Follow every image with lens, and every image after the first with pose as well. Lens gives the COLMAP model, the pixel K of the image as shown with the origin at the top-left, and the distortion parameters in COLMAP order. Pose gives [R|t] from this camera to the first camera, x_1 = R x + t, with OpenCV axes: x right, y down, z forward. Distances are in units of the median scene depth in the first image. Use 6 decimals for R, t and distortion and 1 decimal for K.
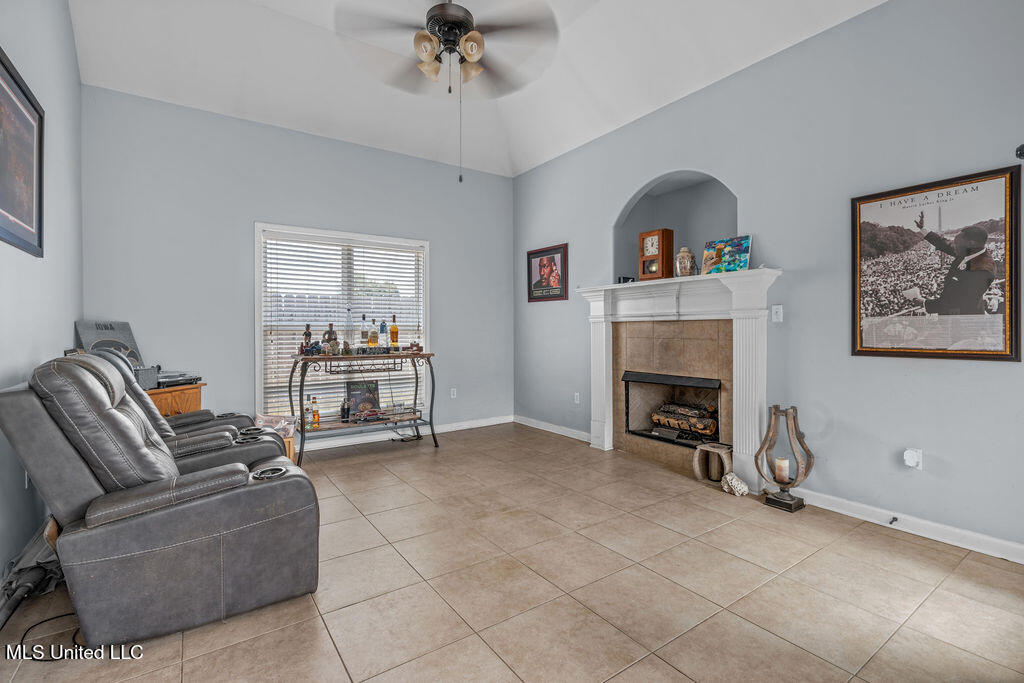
lens RADIAL K [[464.8, 0, 511.5], [0, 464.8, 333.0], [0, 0, 1]] dist [0.000821, 0.000212]
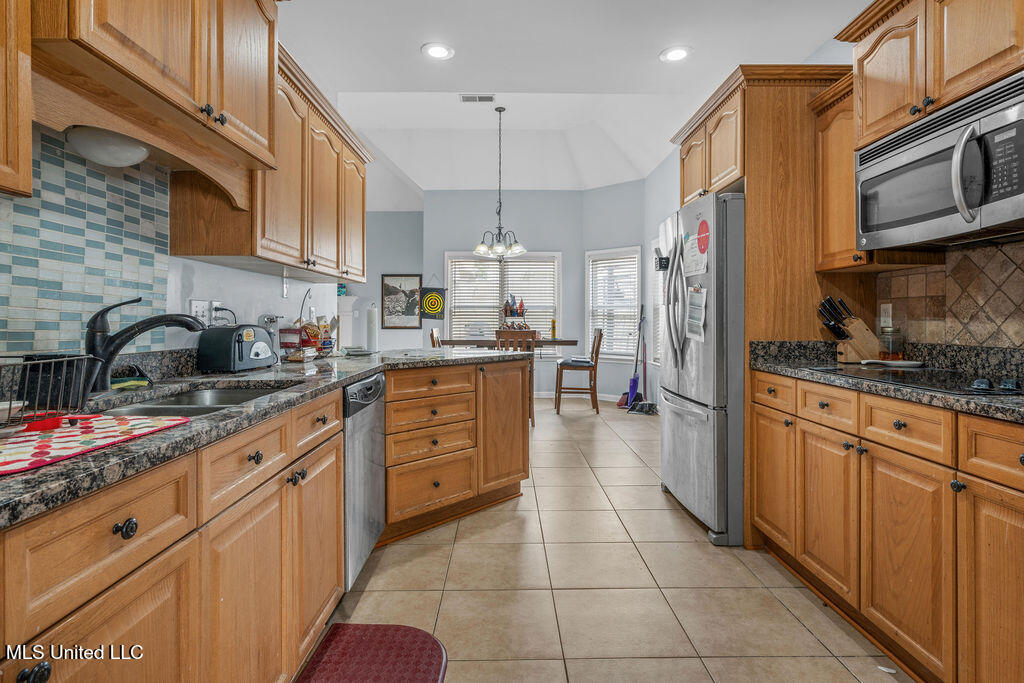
lens RADIAL K [[531.1, 0, 511.9], [0, 531.1, 319.9], [0, 0, 1]] dist [-0.000717, -0.000103]
pose [[0.561744, 0.002135, 0.827308, -1.702504], [0.001295, 0.999993, -0.003460, 0.003869], [-0.827310, 0.003015, 0.561737, -1.675423]]
